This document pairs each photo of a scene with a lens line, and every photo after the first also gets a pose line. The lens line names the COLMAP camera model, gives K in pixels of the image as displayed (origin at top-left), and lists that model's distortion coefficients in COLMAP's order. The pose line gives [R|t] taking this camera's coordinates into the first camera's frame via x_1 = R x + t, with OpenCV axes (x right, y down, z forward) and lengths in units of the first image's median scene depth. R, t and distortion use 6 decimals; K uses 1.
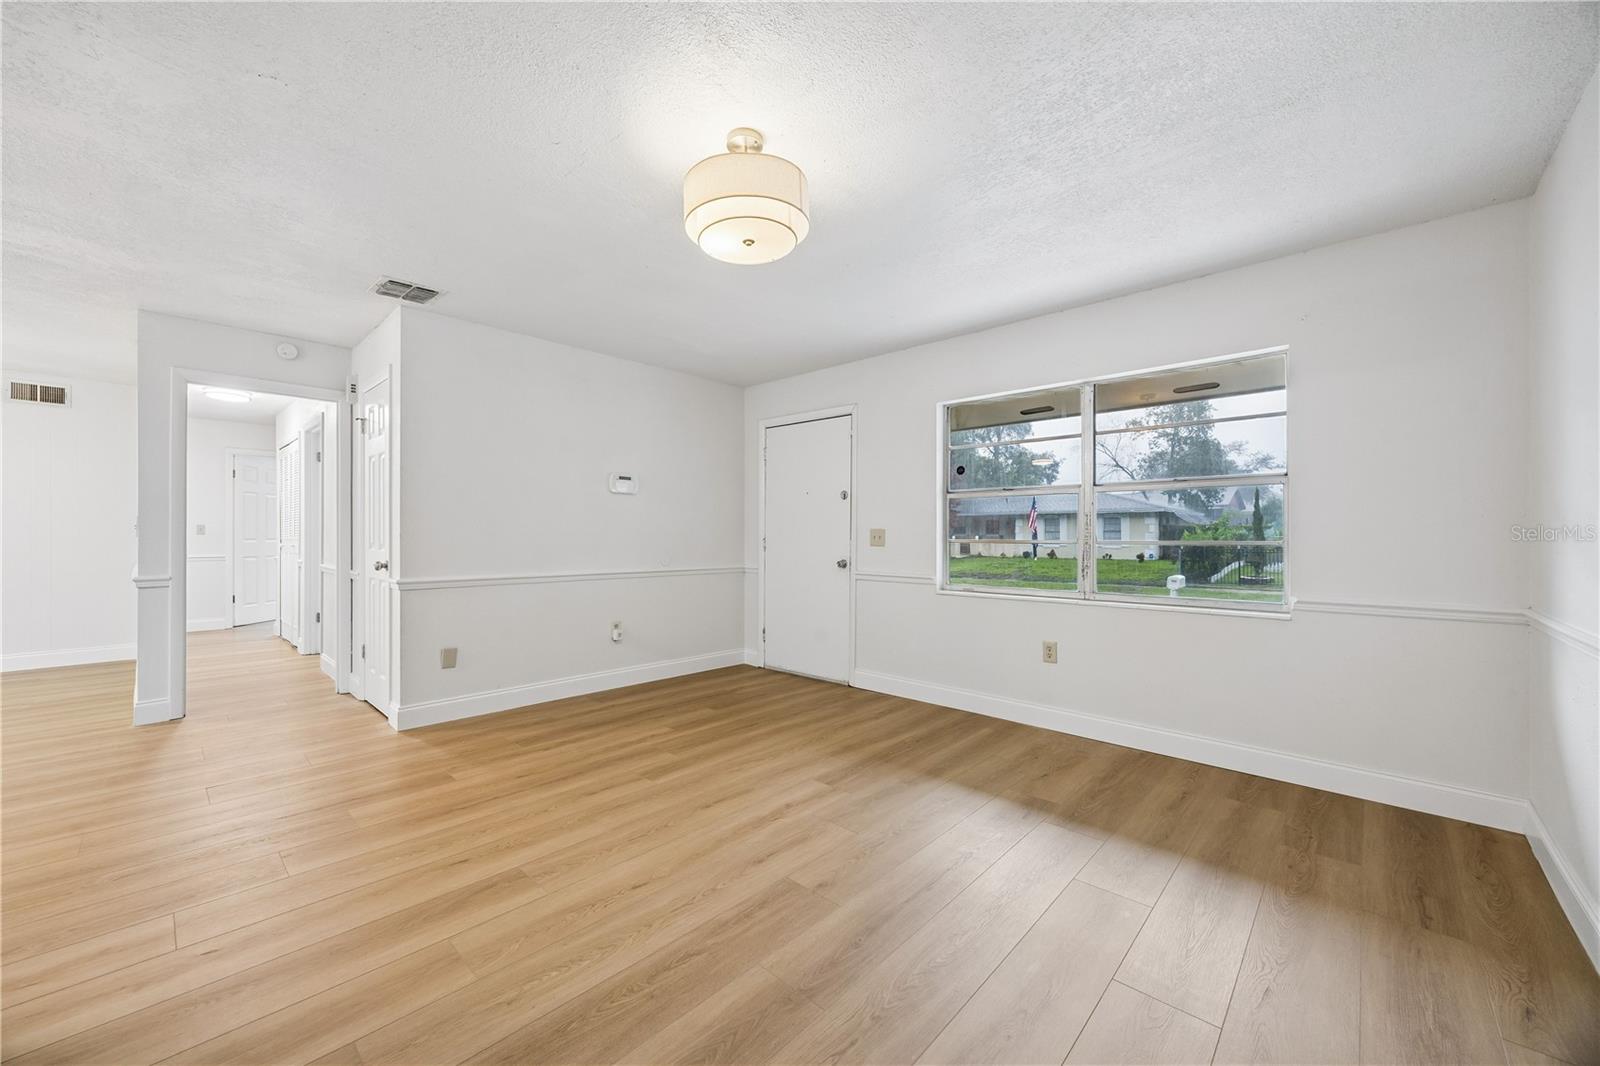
lens RADIAL K [[611.7, 0, 792.3], [0, 611.7, 531.7], [0, 0, 1]] dist [-0.001070, 0.000025]
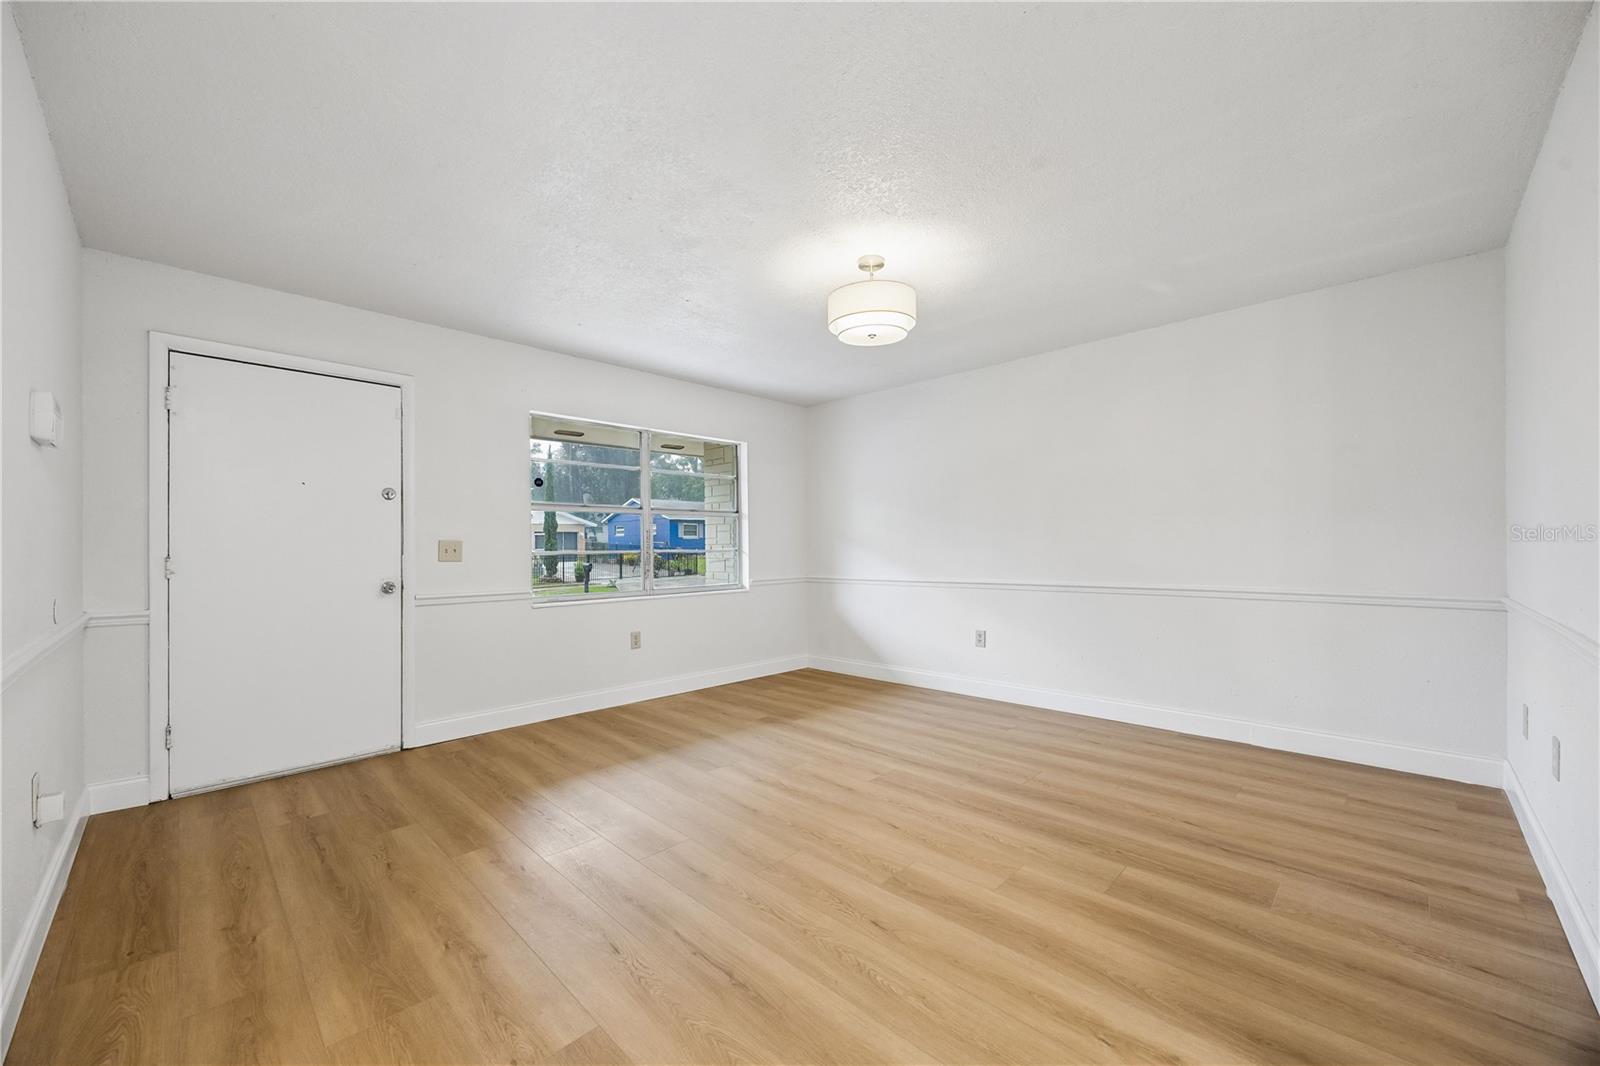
lens RADIAL K [[614.8, 0, 798.0], [0, 614.8, 547.4], [0, 0, 1]] dist [-0.000839, -0.000039]
pose [[0.018566, -0.002756, 0.999824, -0.829155], [0.001780, 0.999995, 0.002723, 0.004306], [-0.999826, 0.001729, 0.018571, 0.644733]]
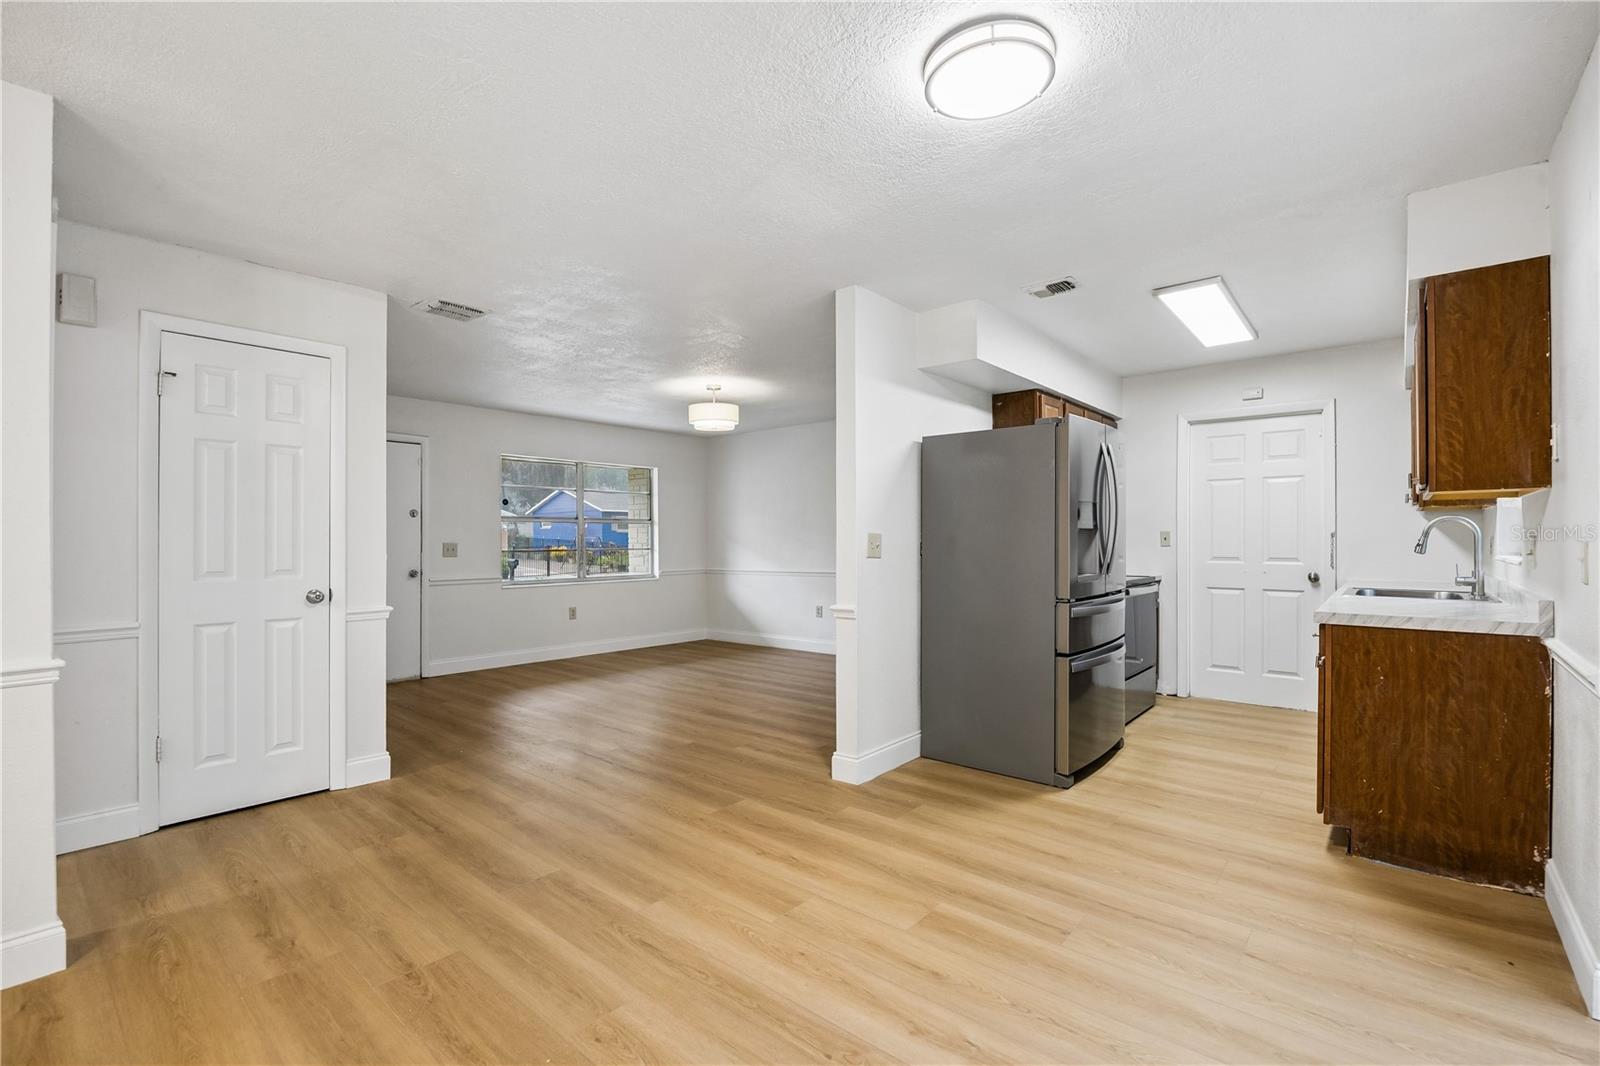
lens RADIAL K [[702.7, 0, 799.8], [0, 702.7, 536.3], [0, 0, 1]] dist [-0.001344, -0.000125]
pose [[-0.048267, 0.004590, 0.998824, -1.628173], [-0.001335, 0.999988, -0.004659, -0.015356], [-0.998834, -0.001558, -0.048261, 0.446482]]
